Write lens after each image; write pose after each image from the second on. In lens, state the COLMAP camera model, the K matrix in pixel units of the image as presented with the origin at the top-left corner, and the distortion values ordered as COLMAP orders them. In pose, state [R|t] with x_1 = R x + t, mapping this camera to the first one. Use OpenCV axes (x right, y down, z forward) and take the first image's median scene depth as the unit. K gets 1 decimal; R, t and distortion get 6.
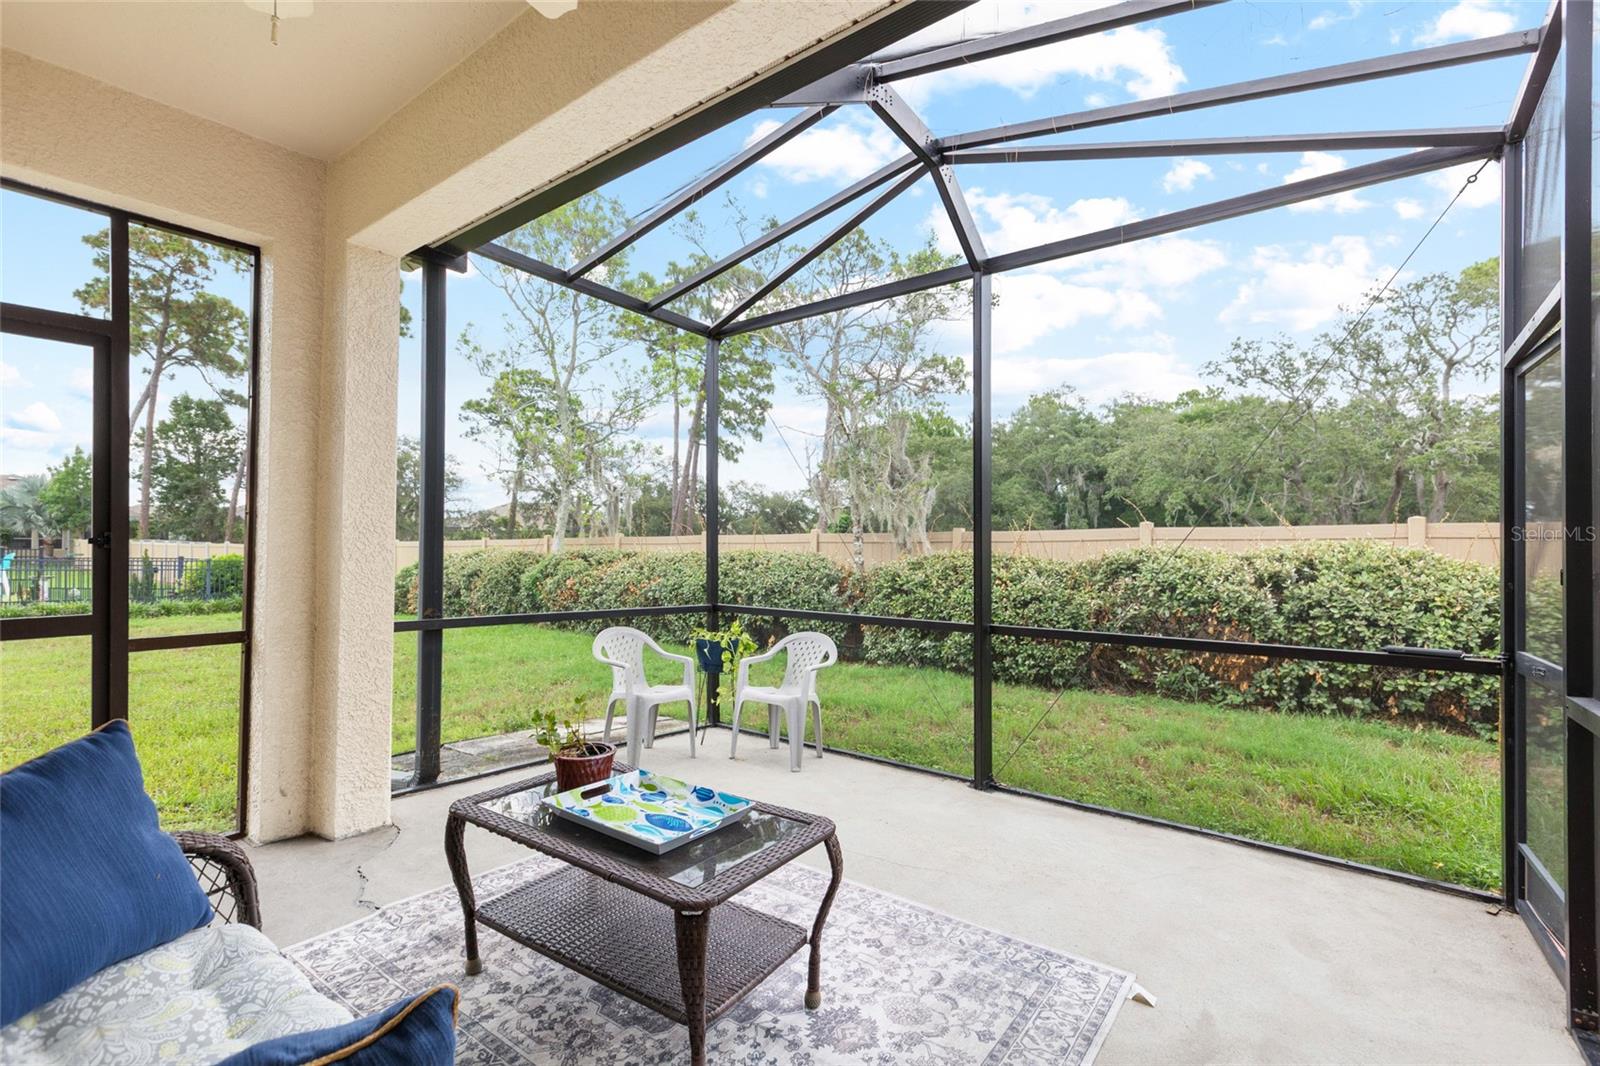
lens RADIAL K [[725.6, 0, 830.4], [0, 725.6, 550.3], [0, 0, 1]] dist [0.000232, -0.001075]
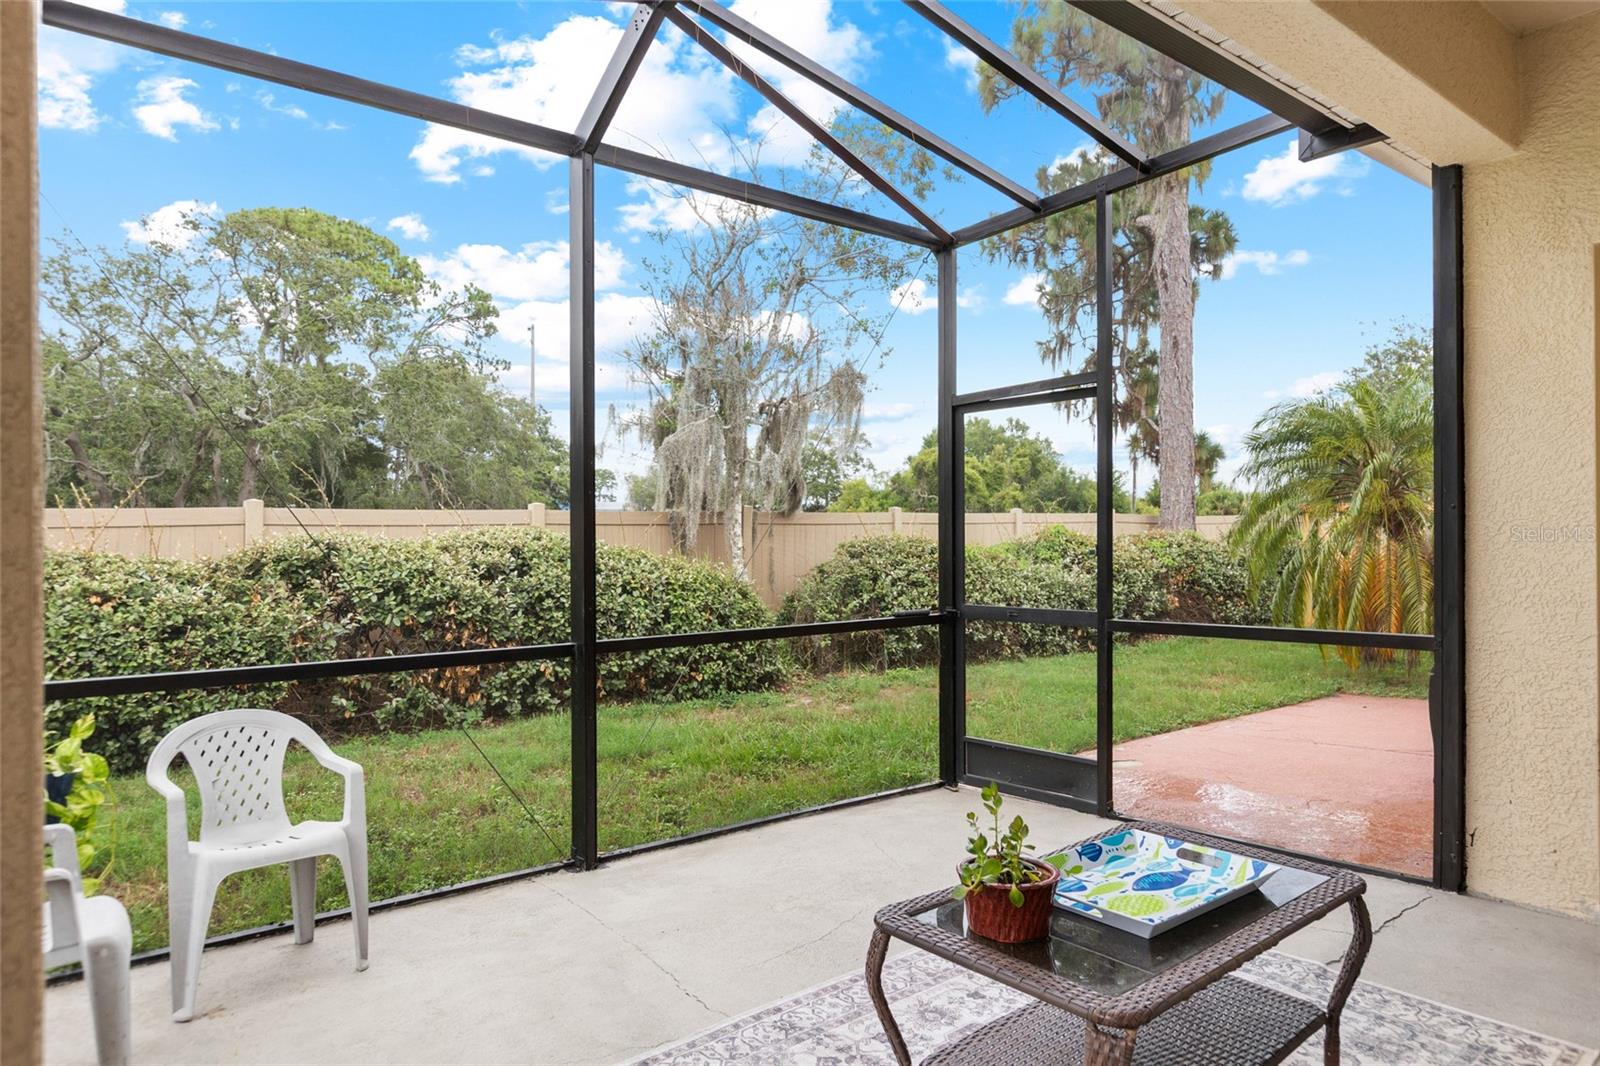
lens RADIAL K [[977.6, 0, 791.2], [0, 977.6, 530.0], [0, 0, 1]] dist [-0.002914, -0.003452]
pose [[0.262478, -0.001543, 0.964937, -0.468111], [0.013438, 0.999908, -0.002056, -0.001455], [-0.964844, 0.013507, 0.262474, 0.380597]]
